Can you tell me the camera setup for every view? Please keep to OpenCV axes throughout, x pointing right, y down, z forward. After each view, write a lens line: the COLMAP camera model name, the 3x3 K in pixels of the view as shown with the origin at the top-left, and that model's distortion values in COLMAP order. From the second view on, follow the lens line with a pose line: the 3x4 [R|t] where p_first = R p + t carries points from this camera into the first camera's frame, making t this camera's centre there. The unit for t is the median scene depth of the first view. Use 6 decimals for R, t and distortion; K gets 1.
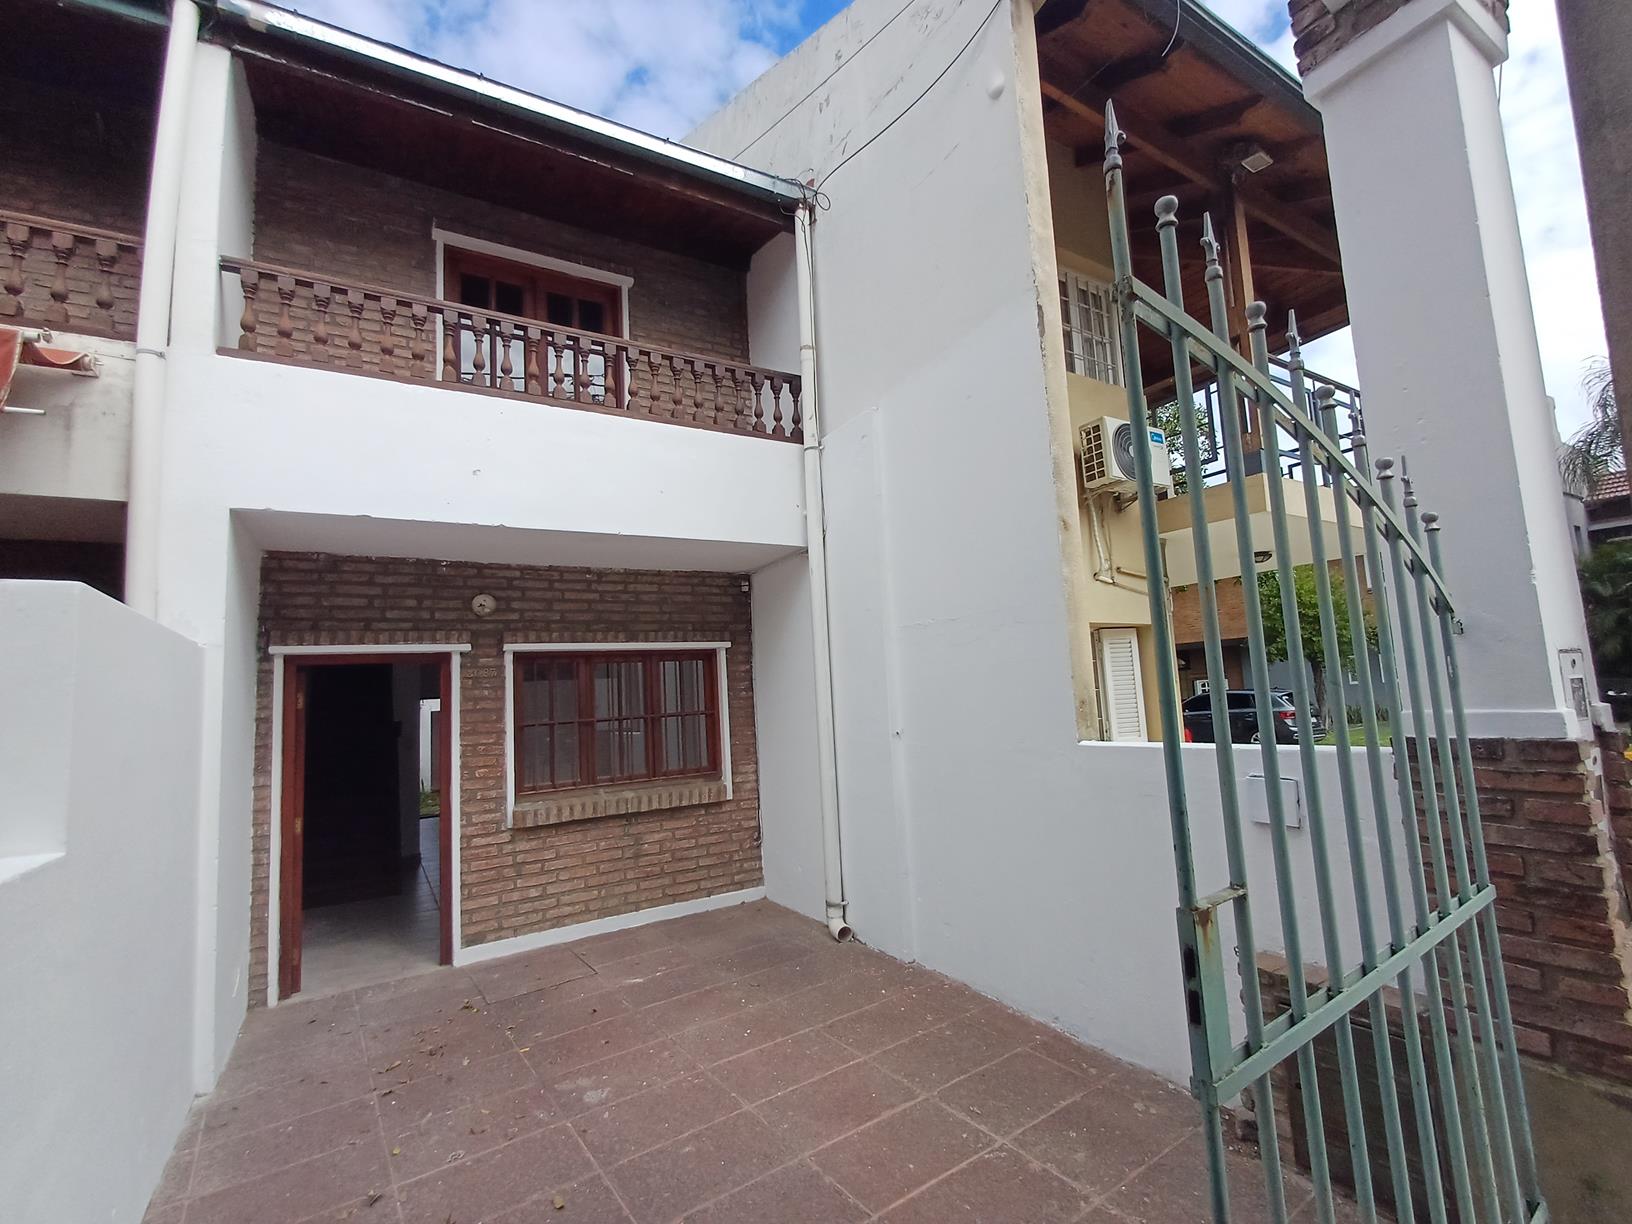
lens RADIAL K [[739.6, 0, 811.3], [0, 739.6, 614.8], [0, 0, 1]] dist [-0.002362, 0.003200]
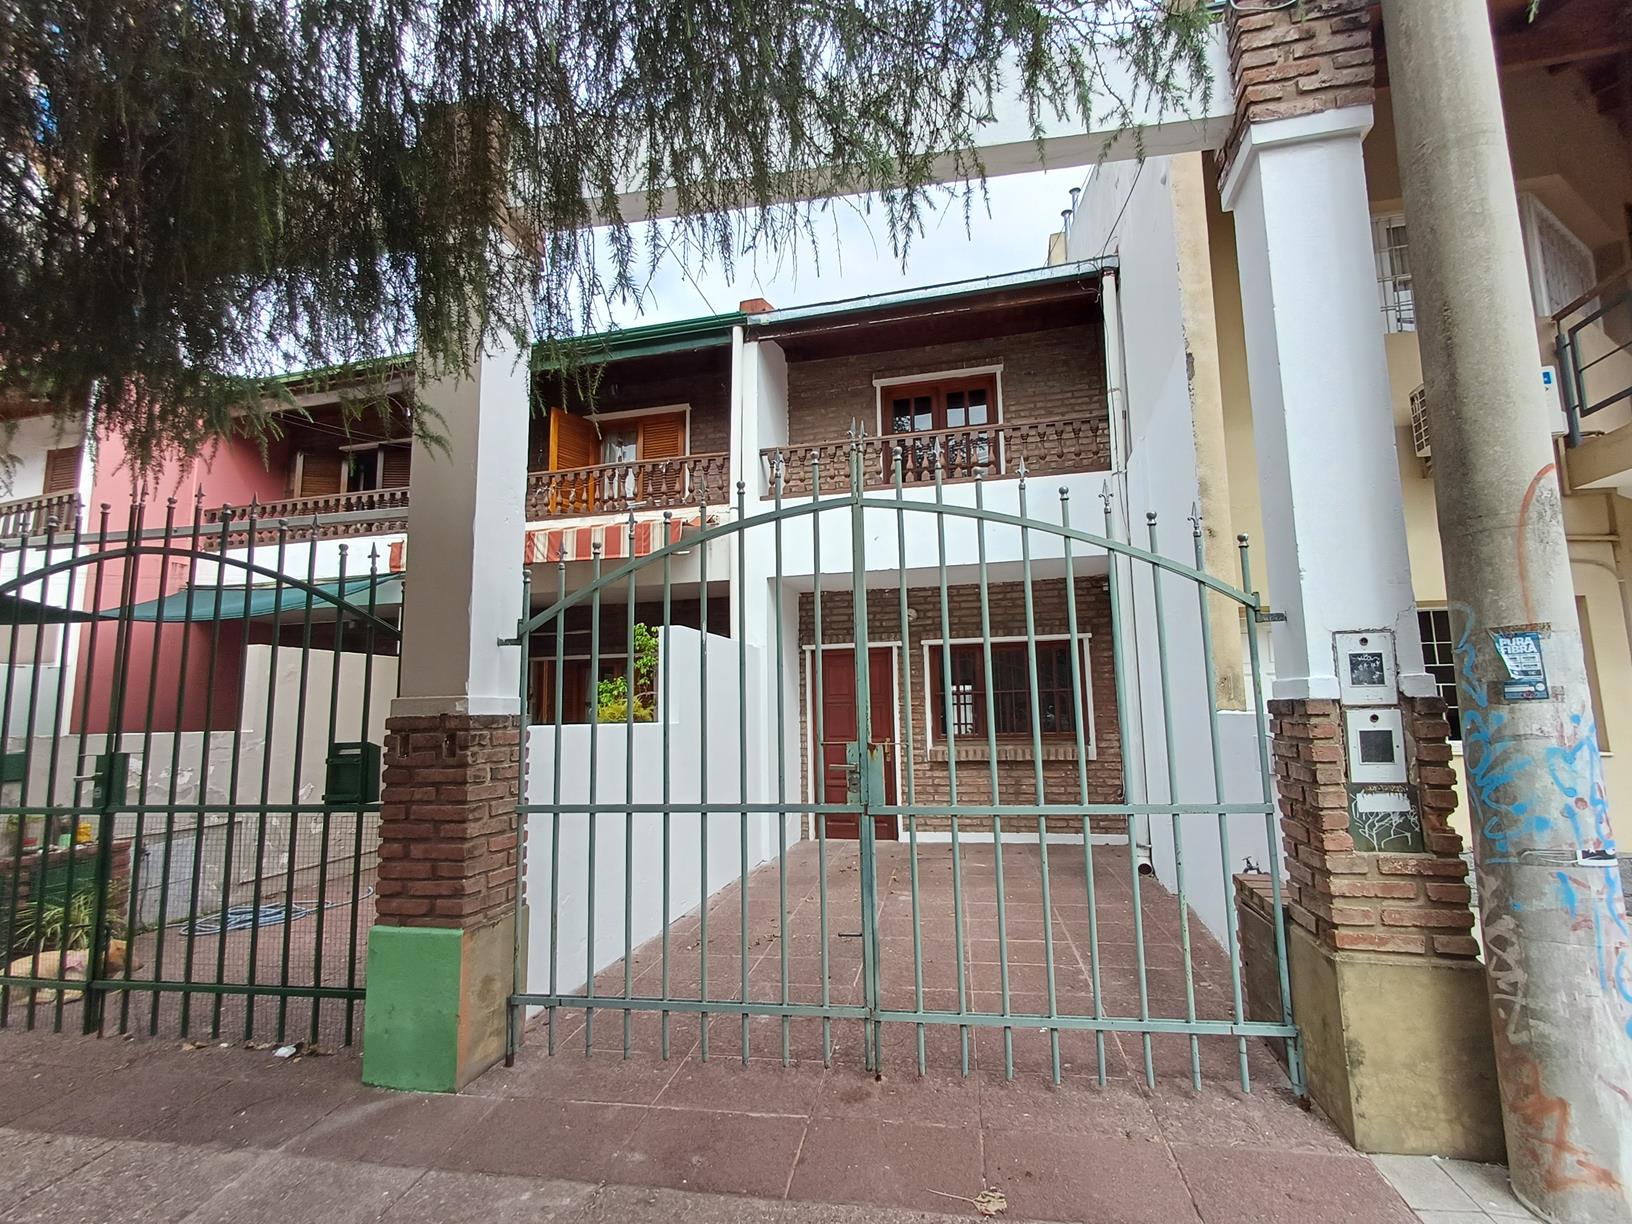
lens RADIAL K [[739.6, 0, 828.3], [0, 739.6, 610.9], [0, 0, 1]] dist [-0.002362, 0.003200]
pose [[0.710029, -0.054897, -0.702029, 0.514427], [0.059534, 0.998067, -0.017834, -0.005194], [0.701651, -0.029132, 0.711925, -0.214270]]
